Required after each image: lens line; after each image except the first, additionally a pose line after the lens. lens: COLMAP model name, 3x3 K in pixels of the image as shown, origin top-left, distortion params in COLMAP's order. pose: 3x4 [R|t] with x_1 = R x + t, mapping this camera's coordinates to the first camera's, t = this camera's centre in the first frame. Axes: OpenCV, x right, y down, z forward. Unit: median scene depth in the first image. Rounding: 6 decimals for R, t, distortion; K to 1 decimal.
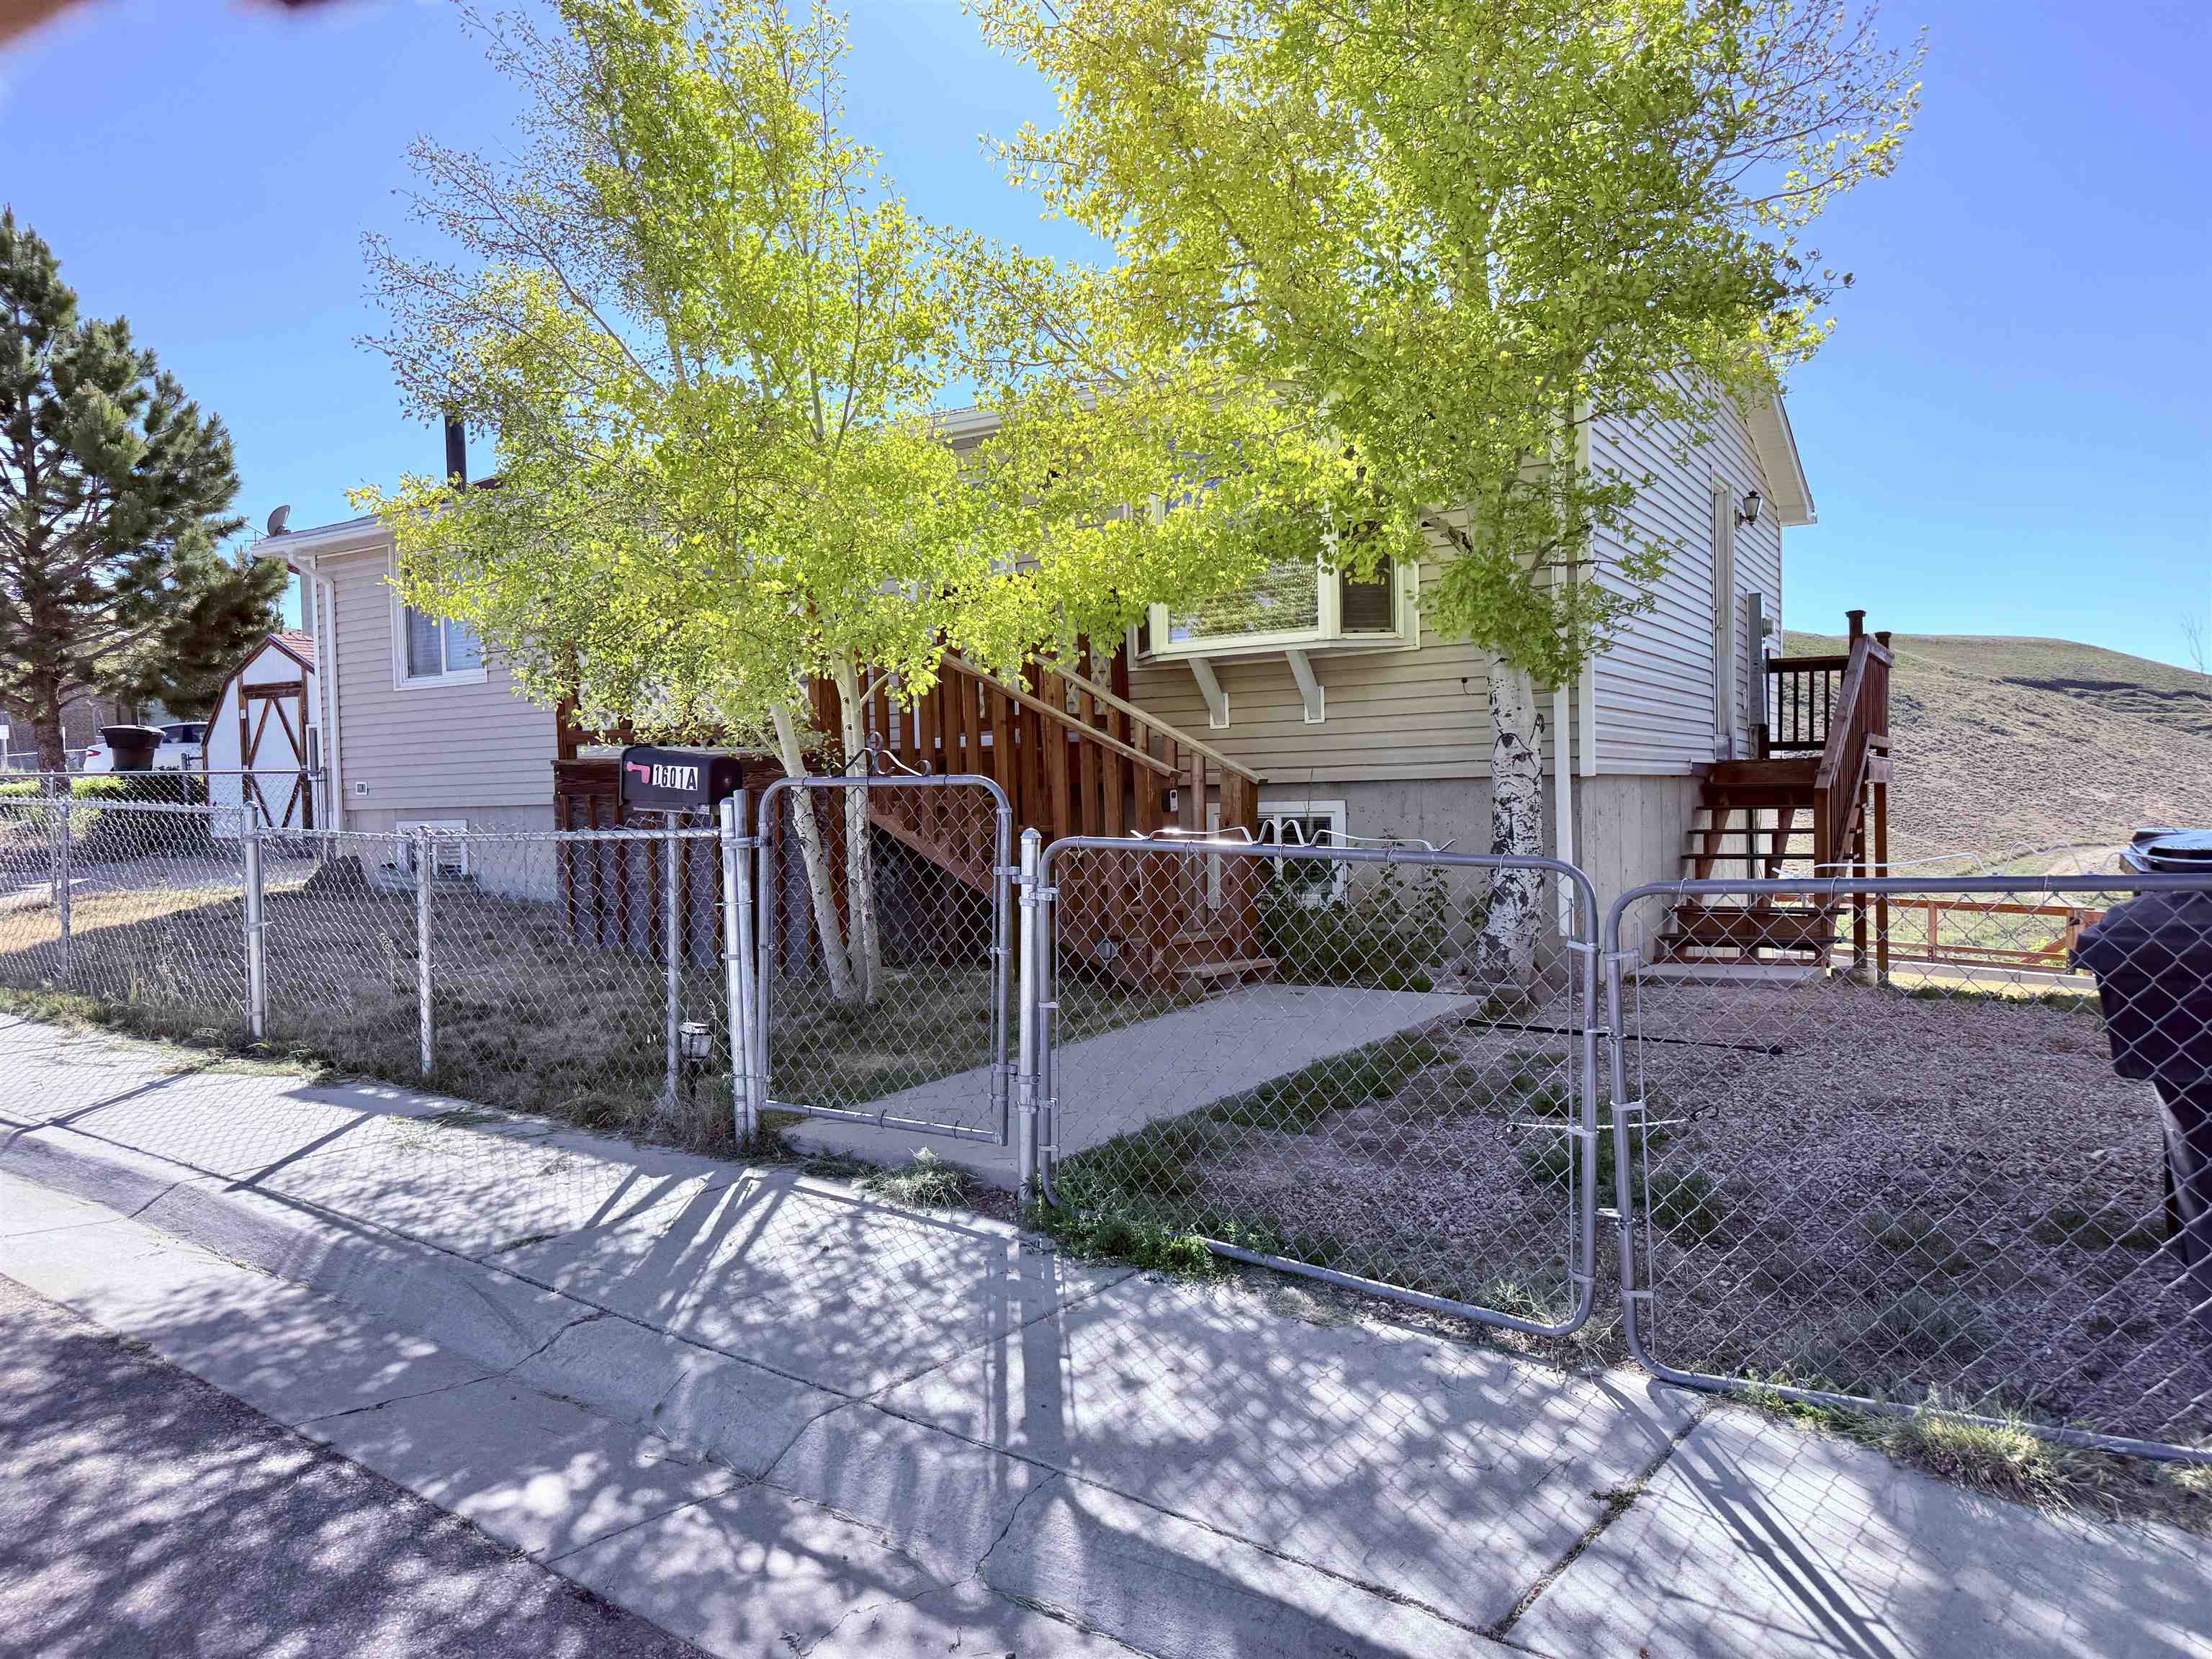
lens RADIAL K [[1536.1, 0, 1052.5], [0, 1536.1, 847.8], [0, 0, 1]] dist [0.023014, -0.051378]
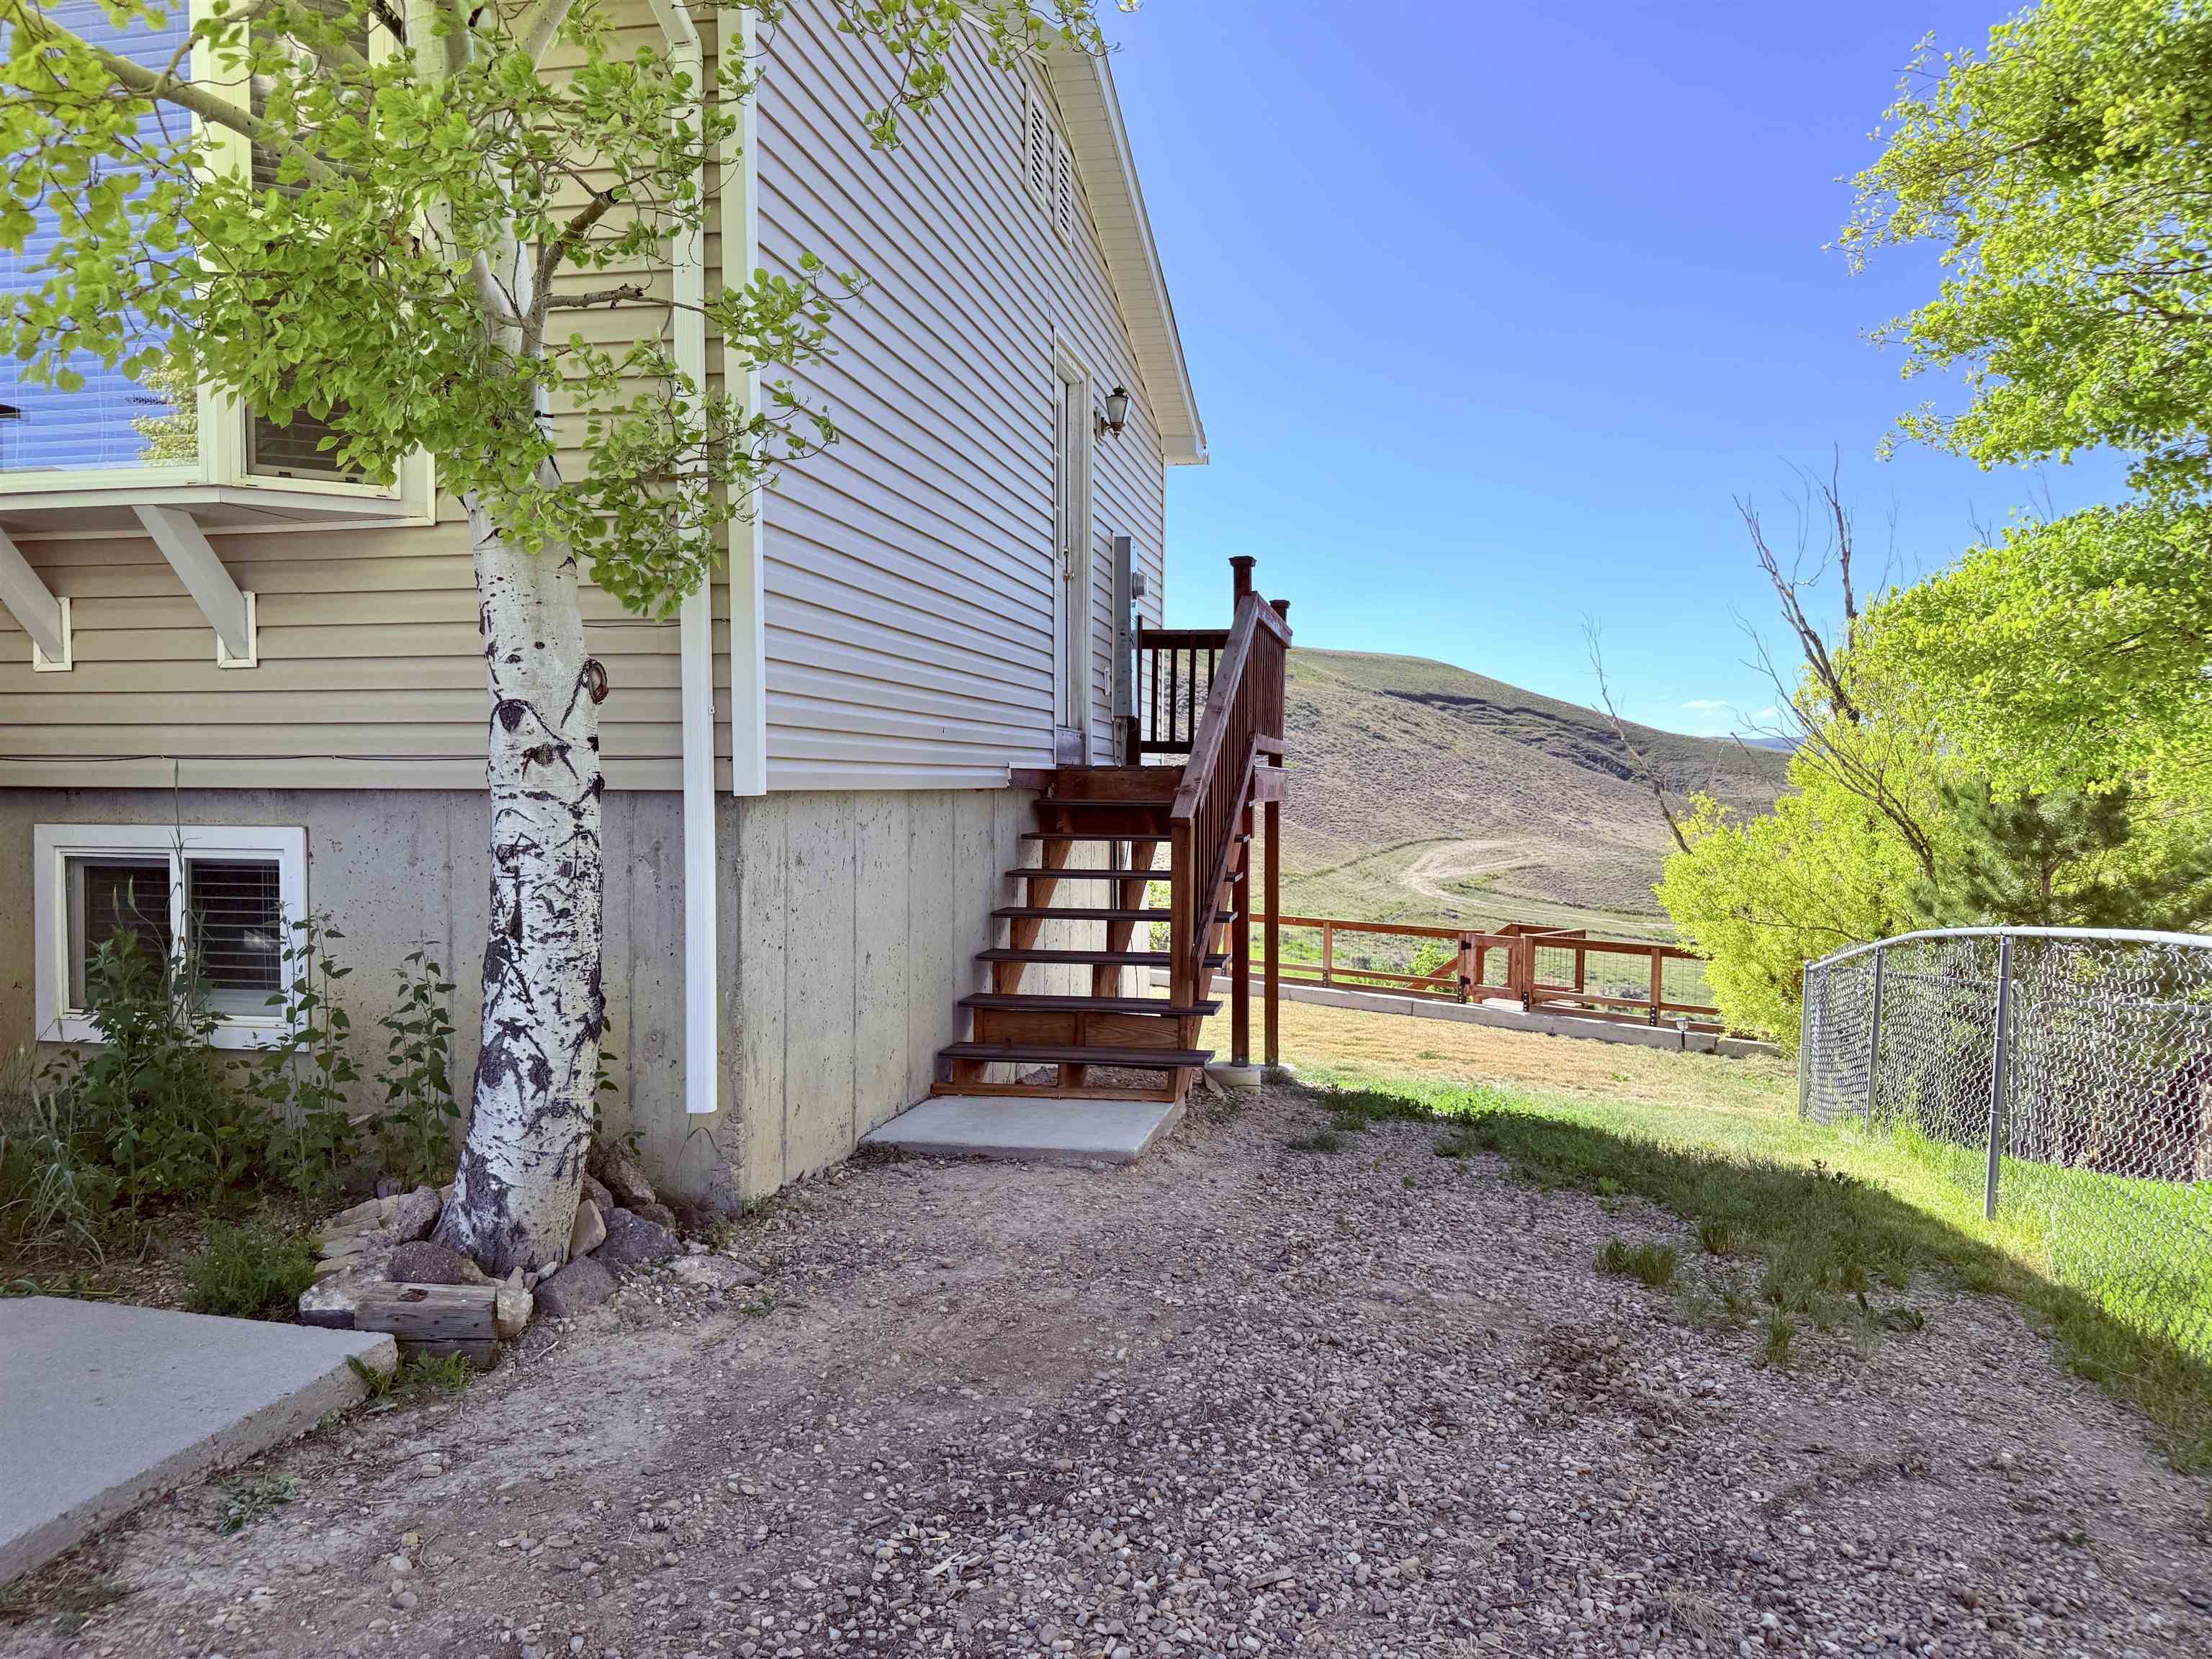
lens RADIAL K [[1536.1, 0, 1120.1], [0, 1536.1, 829.6], [0, 0, 1]] dist [0.023014, -0.051378]
pose [[0.926109, 0.014382, 0.376982, 0.209157], [-0.014206, 0.999894, -0.003246, -0.027447], [-0.376988, -0.002350, 0.926215, 0.374275]]
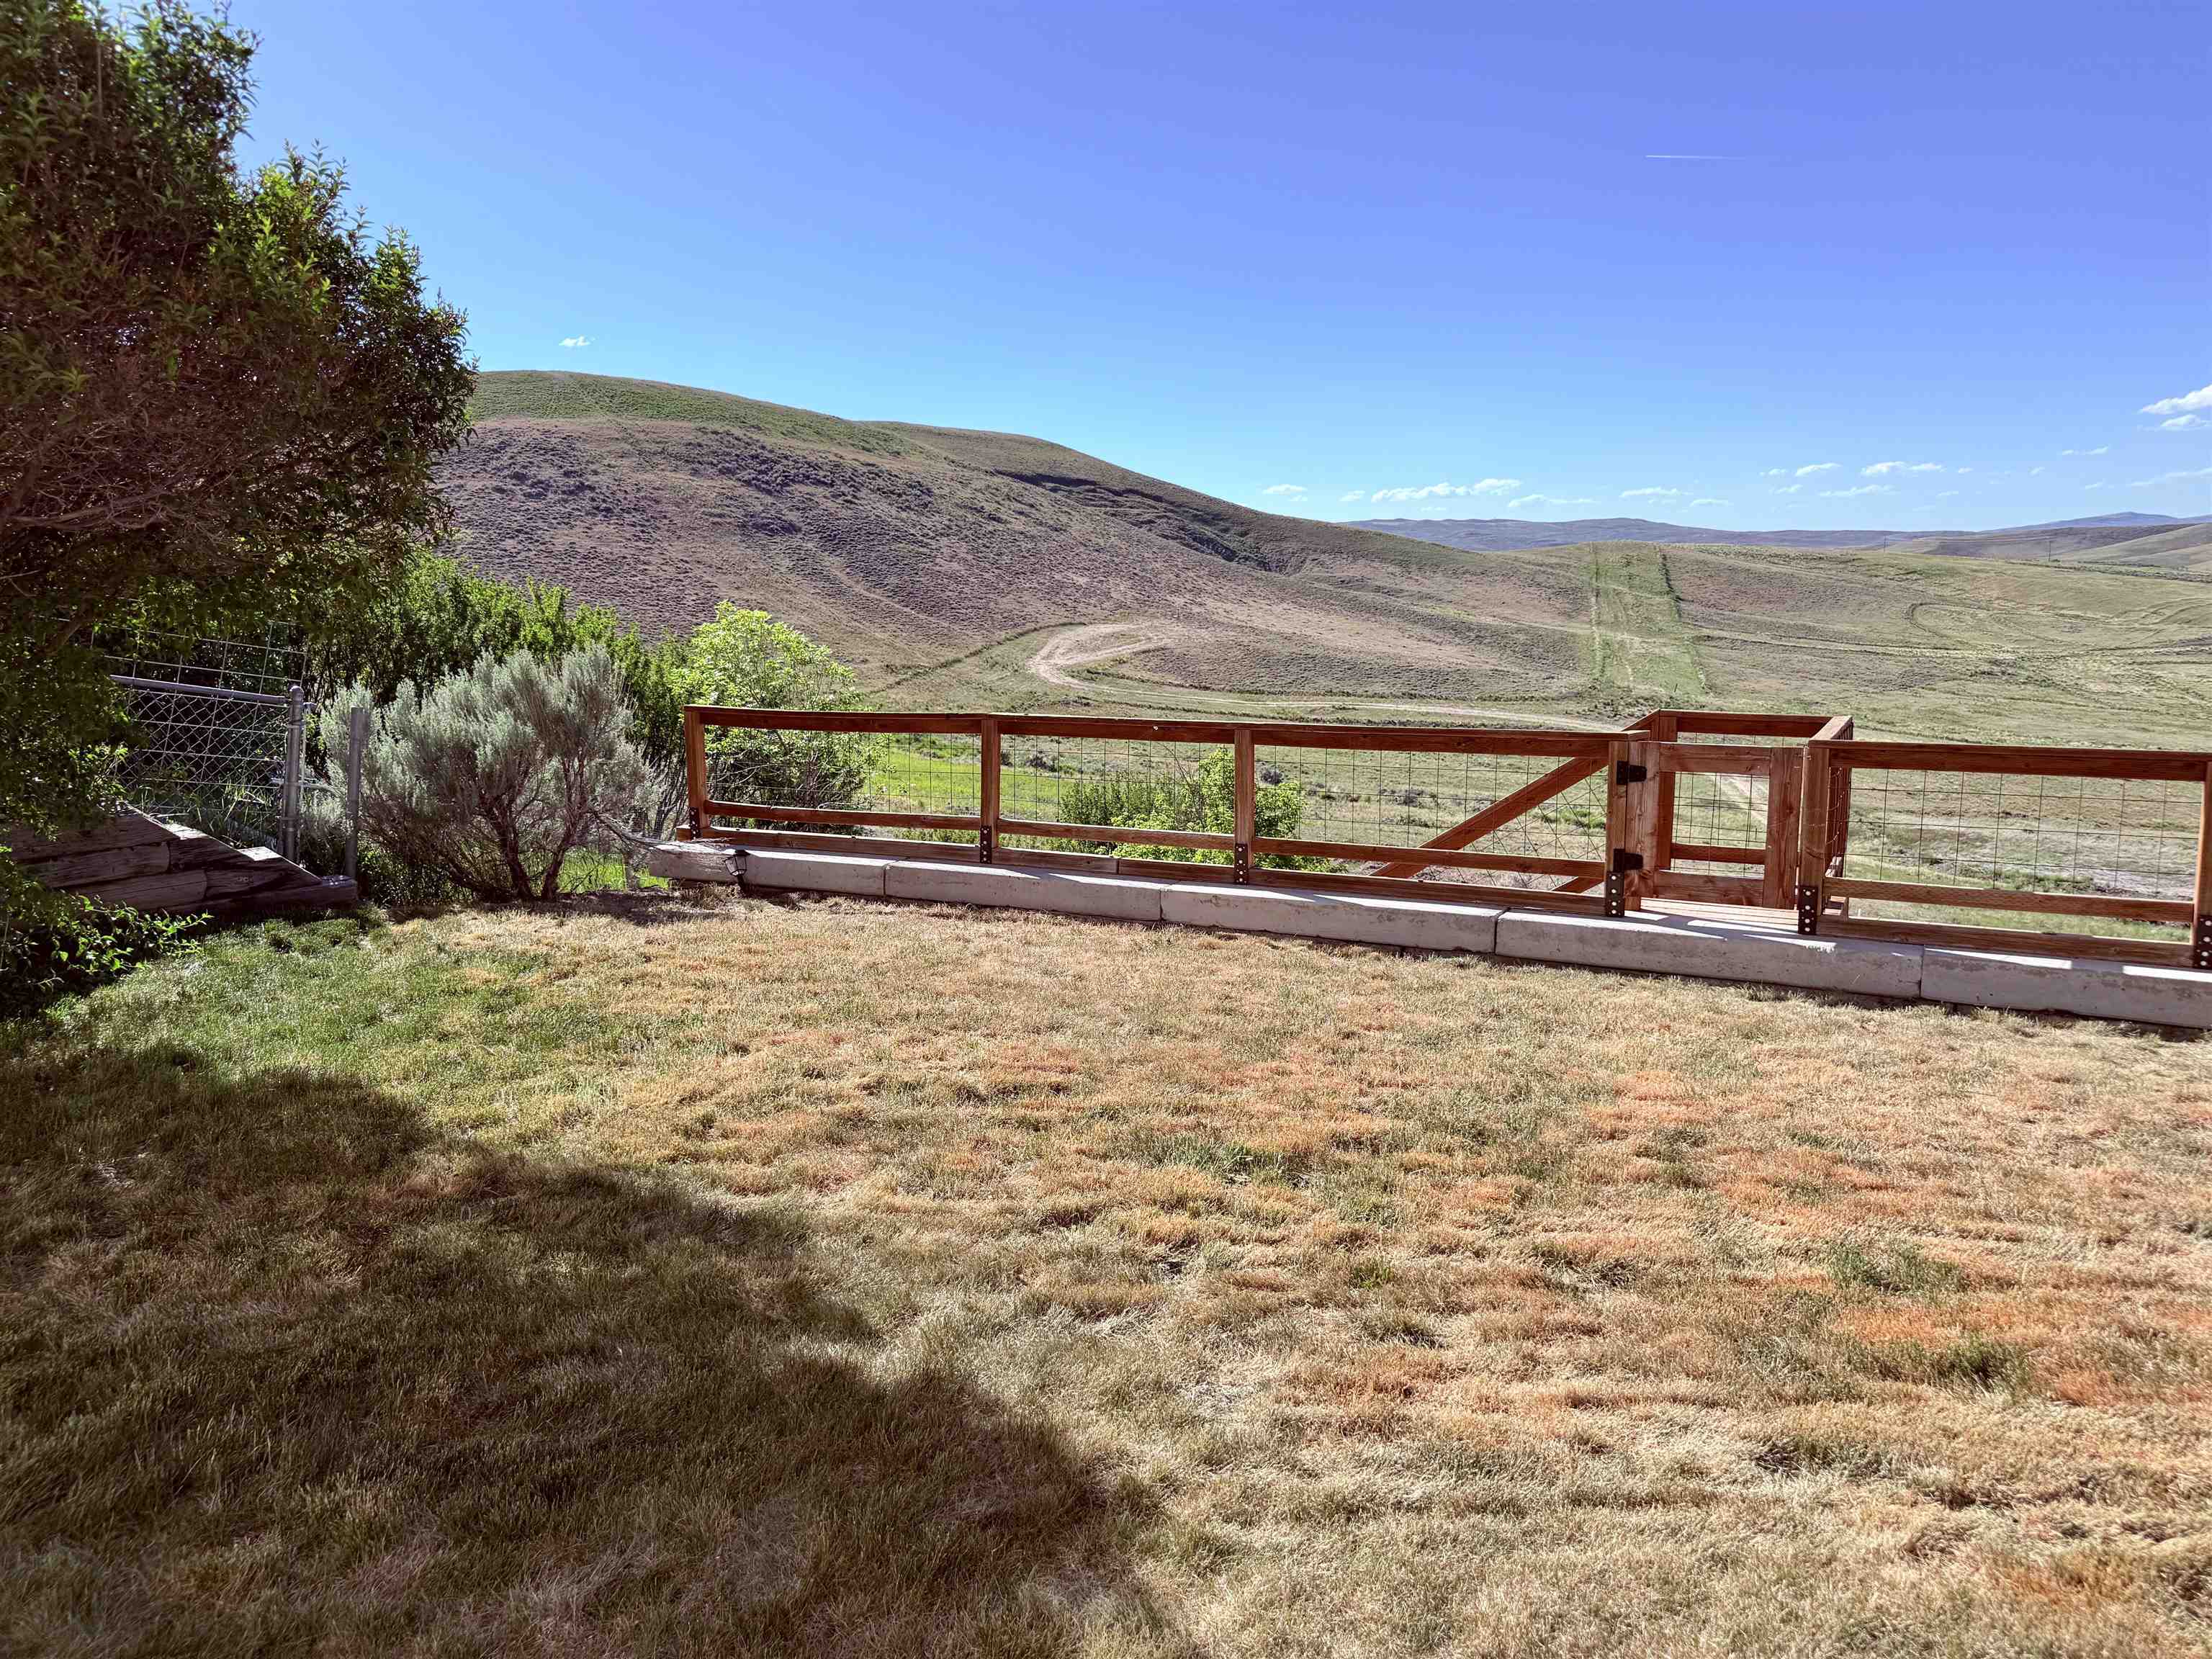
lens RADIAL K [[1536.1, 0, 1112.5], [0, 1536.1, 820.4], [0, 0, 1]] dist [0.023014, -0.051378]
pose [[0.803981, -0.087000, 0.588256, 0.338515], [0.015622, 0.991988, 0.125360, -0.014434], [-0.594449, -0.091597, 0.798899, 0.746960]]
